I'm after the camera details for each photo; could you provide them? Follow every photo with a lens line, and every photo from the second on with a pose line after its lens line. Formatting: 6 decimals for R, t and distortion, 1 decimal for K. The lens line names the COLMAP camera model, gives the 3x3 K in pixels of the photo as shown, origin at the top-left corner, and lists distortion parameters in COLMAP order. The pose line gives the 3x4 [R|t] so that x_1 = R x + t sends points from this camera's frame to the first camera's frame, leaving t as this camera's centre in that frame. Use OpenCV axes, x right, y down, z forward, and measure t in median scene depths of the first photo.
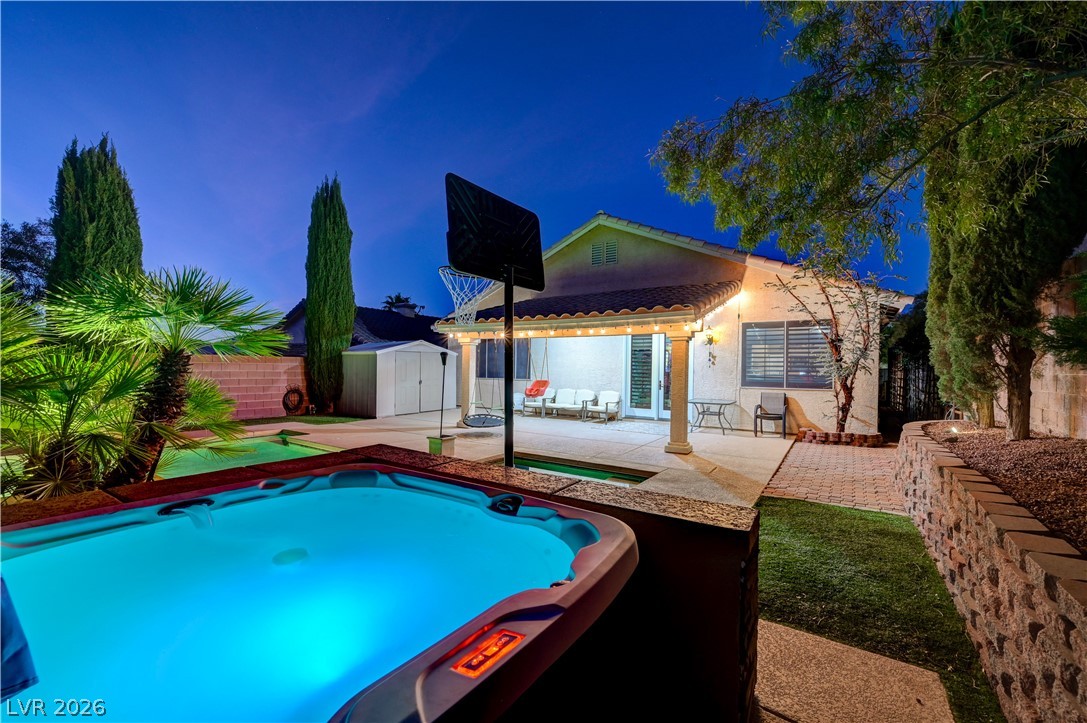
lens RADIAL K [[434.0, 0, 547.6], [0, 434.0, 378.8], [0, 0, 1]] dist [0.000649, -0.000297]
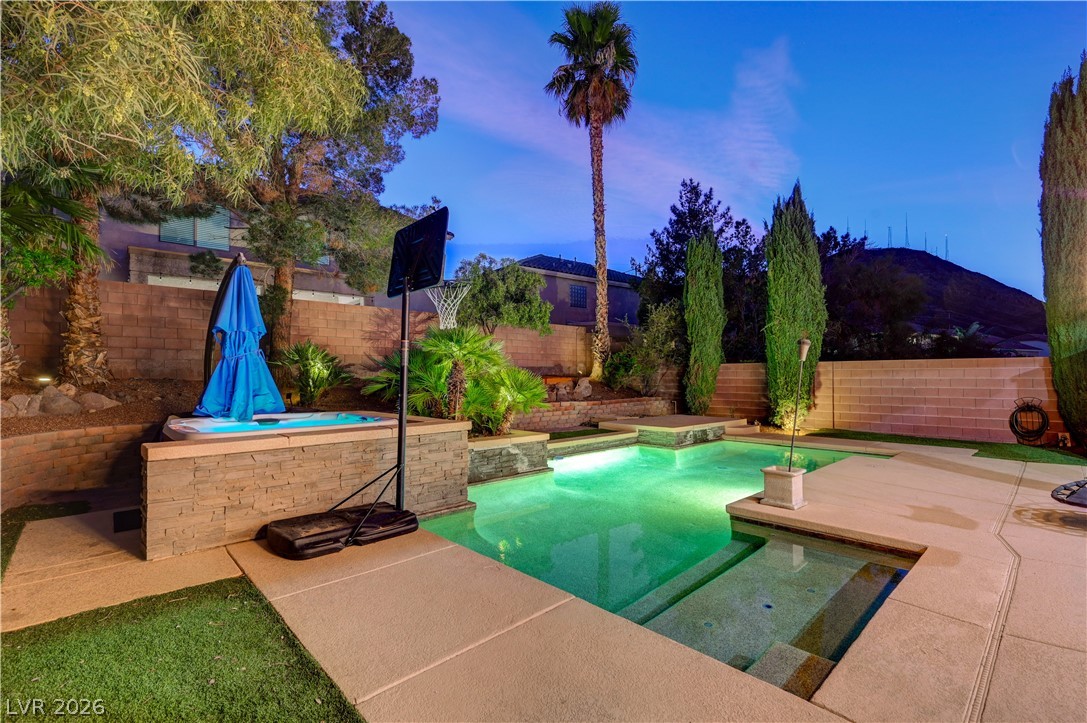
lens RADIAL K [[487.4, 0, 547.9], [0, 487.4, 374.3], [0, 0, 1]] dist [0.000354, -0.000021]
pose [[-0.202486, -0.015534, -0.979162, 0.299086], [-0.023615, 0.999661, -0.010976, 0.001851], [0.979000, 0.020901, -0.202784, 0.432852]]
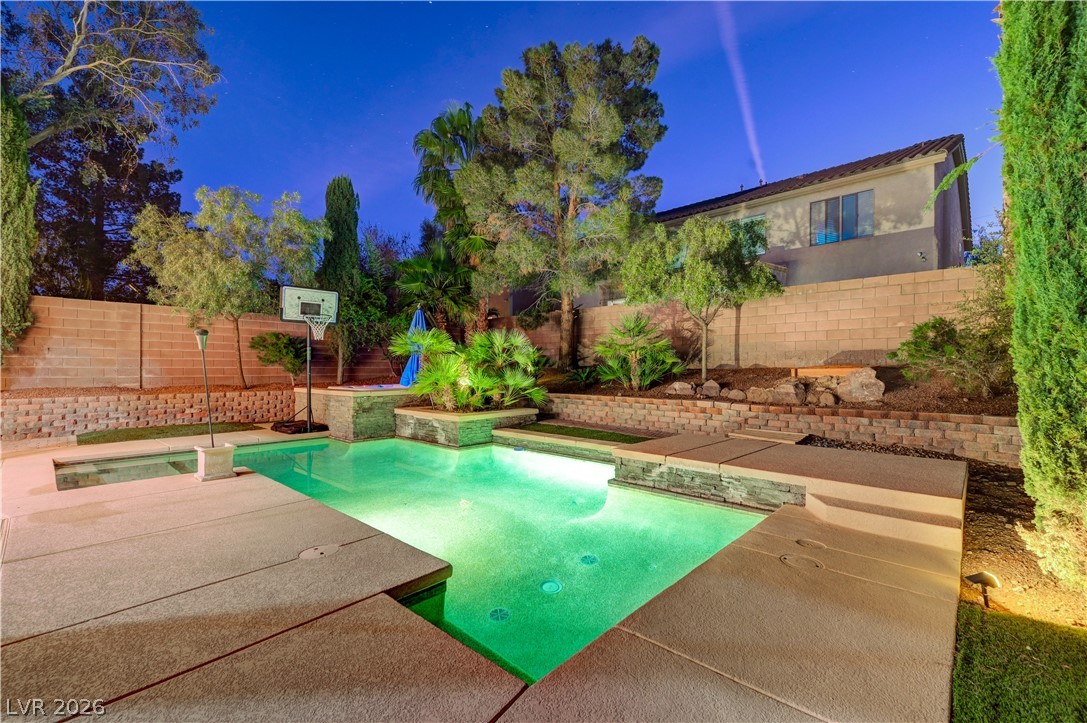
lens RADIAL K [[466.0, 0, 543.5], [0, 466.0, 361.5], [0, 0, 1]] dist [-0.000283, 0.000042]
pose [[-0.990670, -0.010513, 0.135878, -0.509234], [-0.008865, 0.999880, 0.012728, -0.016397], [-0.135995, 0.011405, -0.990644, 0.940871]]
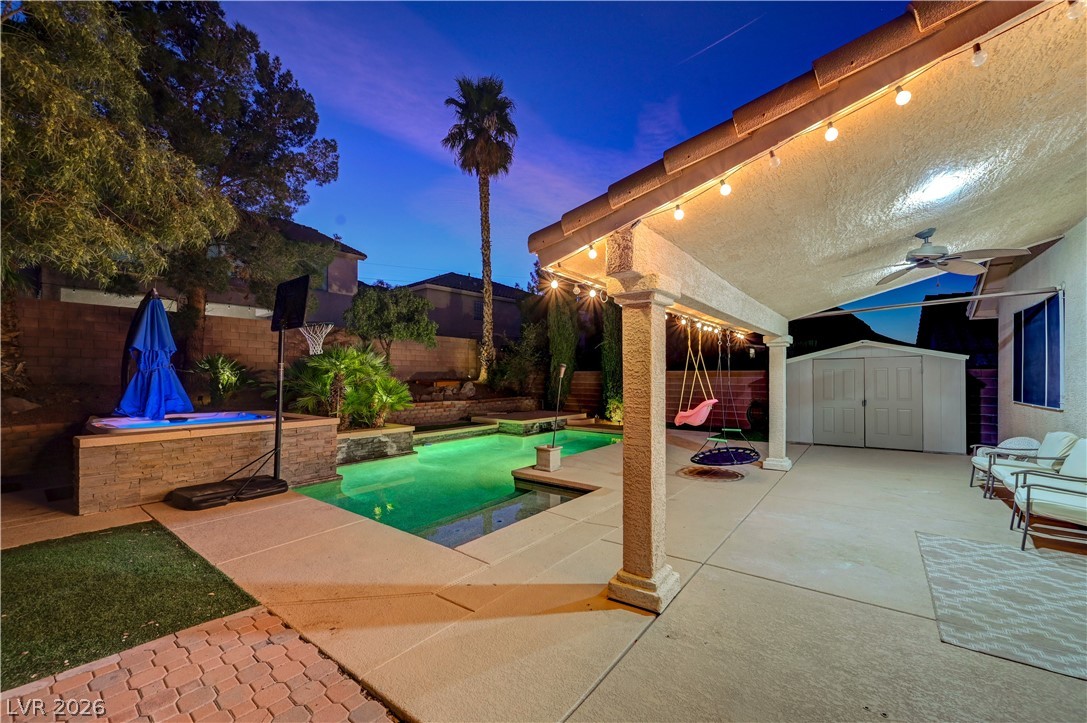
lens RADIAL K [[434.0, 0, 547.6], [0, 434.0, 378.8], [0, 0, 1]] dist [0.000649, -0.000297]
pose [[-0.037448, -0.004208, -0.999290, 0.426355], [-0.028048, 0.999602, -0.003158, -0.014880], [0.998905, 0.027909, -0.037551, 0.563121]]
